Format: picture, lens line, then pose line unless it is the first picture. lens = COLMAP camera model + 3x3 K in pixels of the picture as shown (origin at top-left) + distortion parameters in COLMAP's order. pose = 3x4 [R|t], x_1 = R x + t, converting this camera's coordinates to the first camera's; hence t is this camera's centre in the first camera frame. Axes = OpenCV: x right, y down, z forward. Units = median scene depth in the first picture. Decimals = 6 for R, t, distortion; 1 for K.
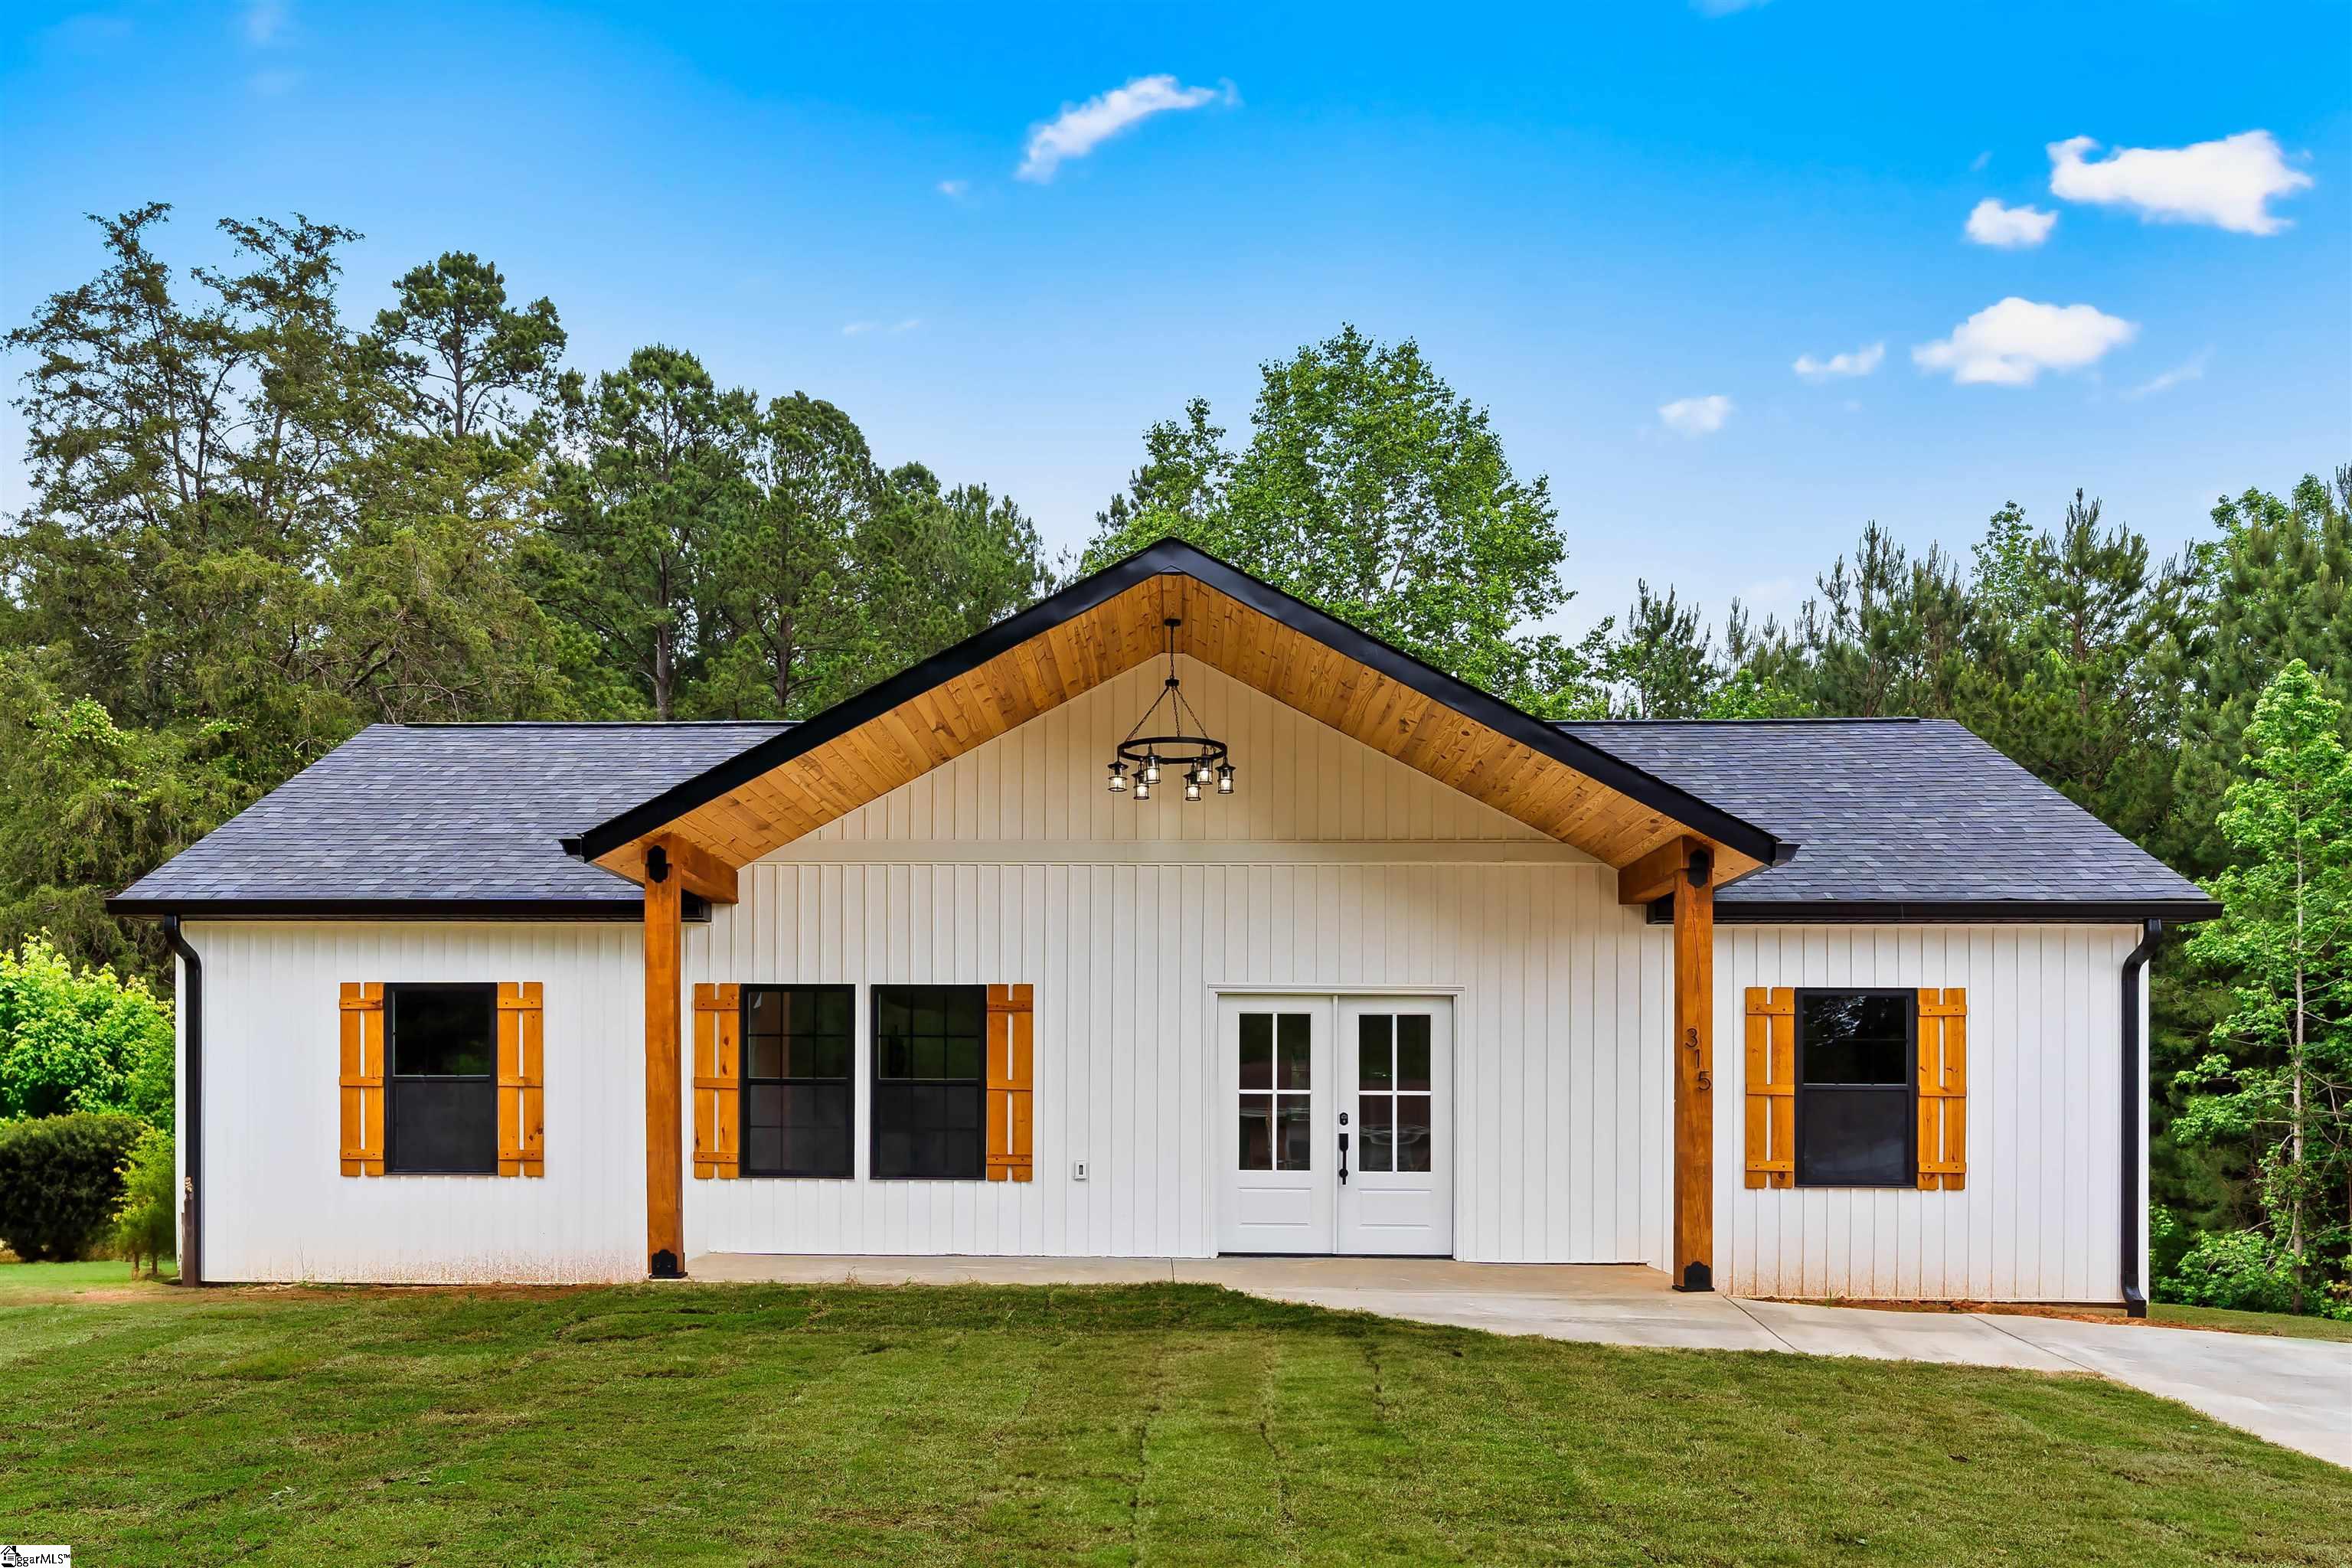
lens RADIAL K [[1544.6, 0, 1169.5], [0, 1544.6, 818.8], [0, 0, 1]] dist [-0.008794, -0.003955]
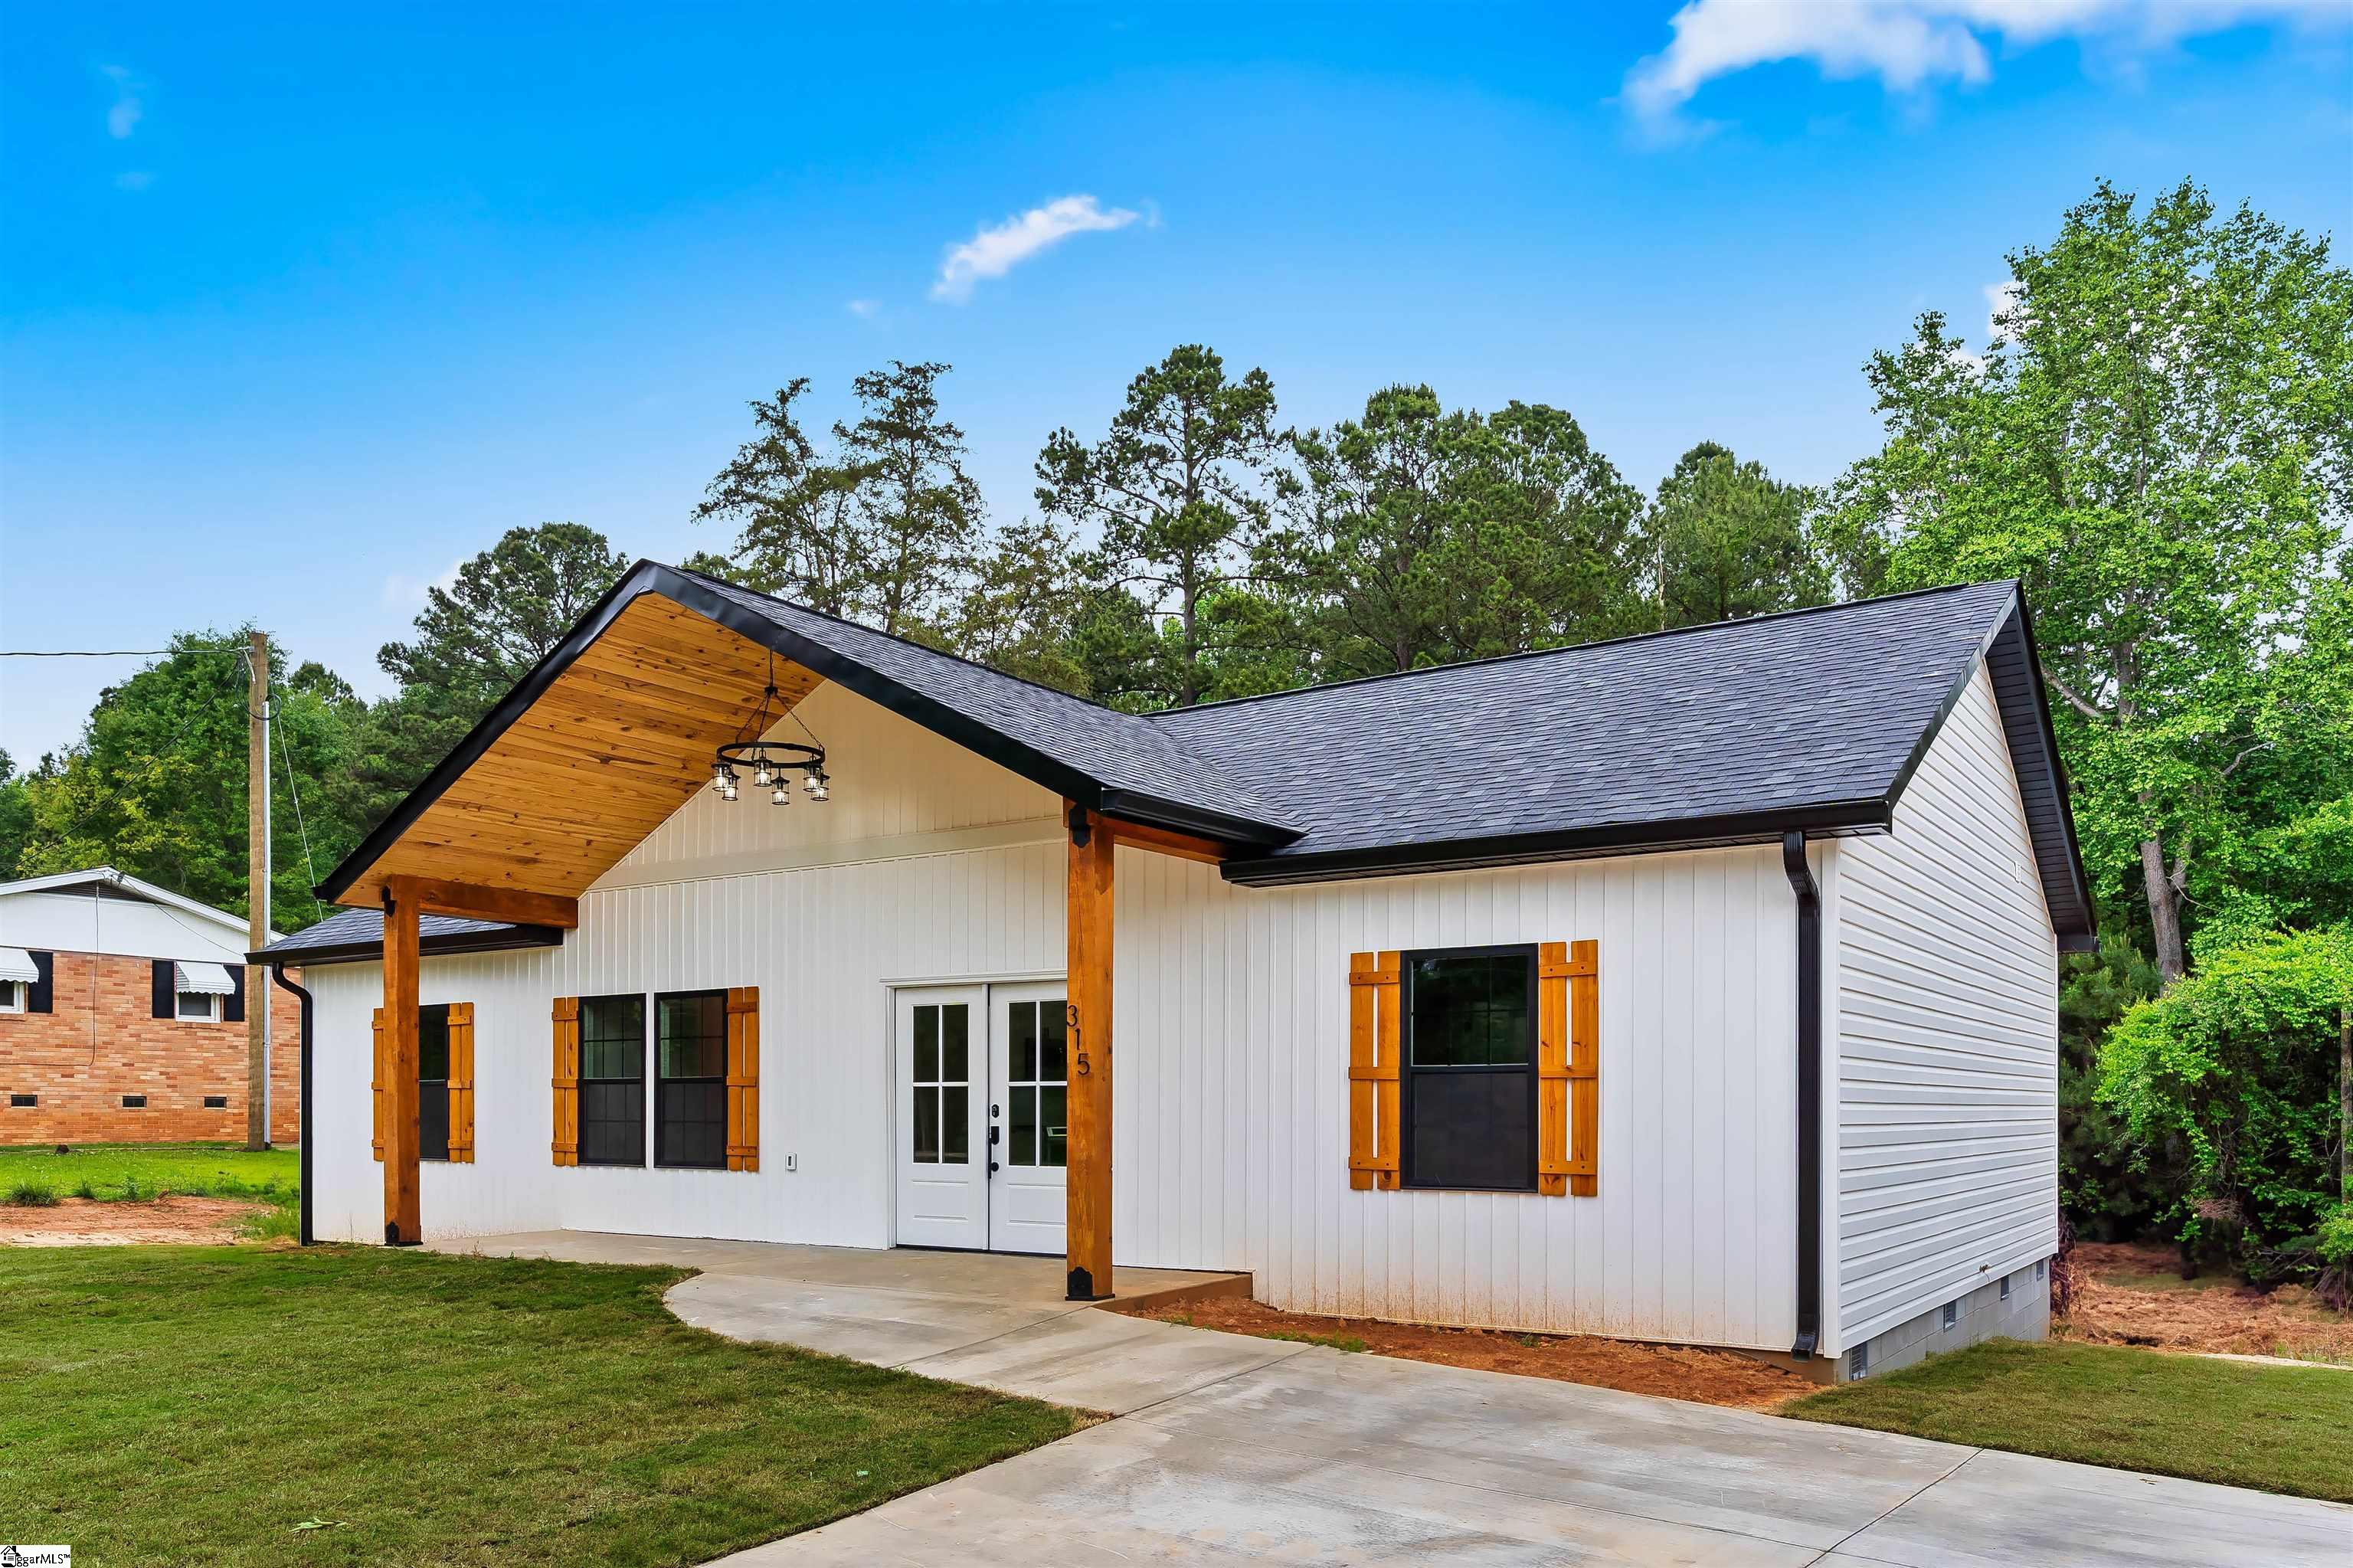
lens RADIAL K [[1565.7, 0, 1176.5], [0, 1565.7, 784.0], [0, 0, 1]] dist [-0.006180, 0.001796]
pose [[0.876719, -0.104498, -0.469515, 0.690978], [0.091327, 0.994524, -0.050812, 0.049639], [0.472254, 0.001669, 0.881461, 0.182784]]
